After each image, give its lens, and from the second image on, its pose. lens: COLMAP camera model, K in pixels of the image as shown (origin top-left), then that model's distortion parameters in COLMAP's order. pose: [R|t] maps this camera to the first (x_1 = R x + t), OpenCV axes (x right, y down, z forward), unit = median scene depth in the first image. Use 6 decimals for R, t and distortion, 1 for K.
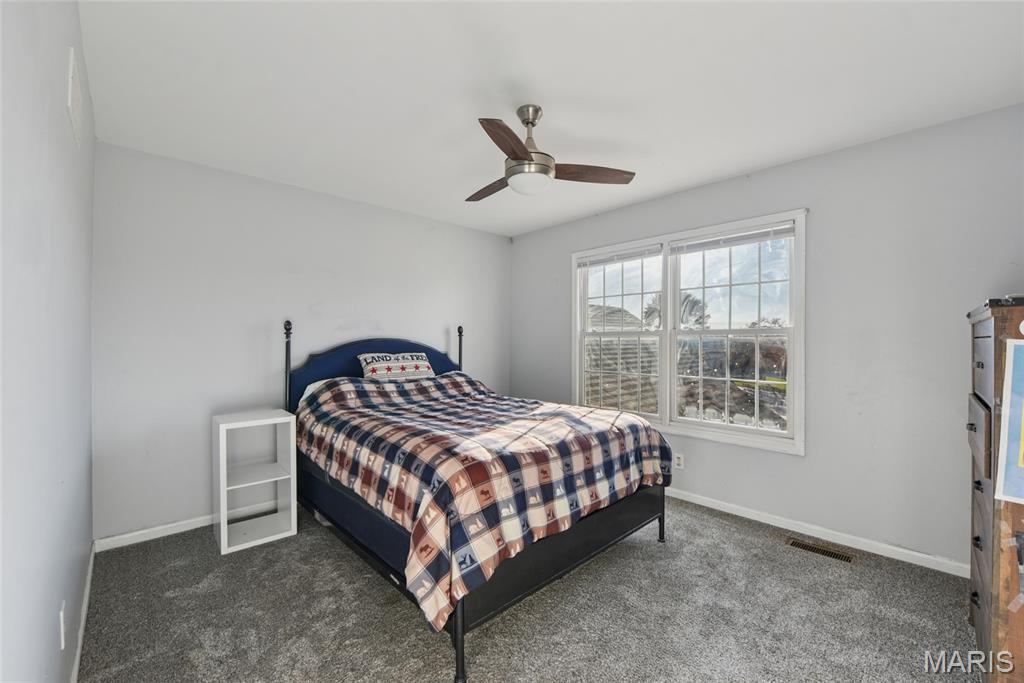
lens RADIAL K [[417.4, 0, 505.6], [0, 417.4, 343.4], [0, 0, 1]] dist [-0.001517, -0.000151]
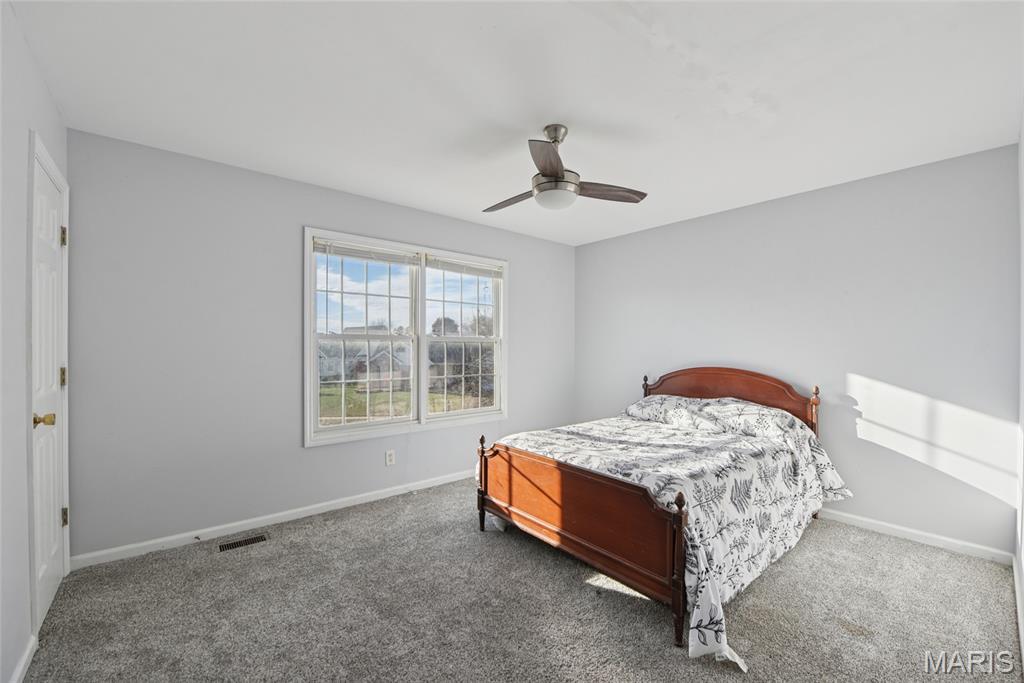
lens RADIAL K [[417.4, 0, 508.6], [0, 417.4, 345.8], [0, 0, 1]] dist [-0.001517, -0.000151]
pose [[0.067928, 0.002270, 0.997688, -0.630417], [-0.001104, 0.999997, -0.002200, -0.000271], [-0.997690, -0.000952, 0.067930, 0.635471]]
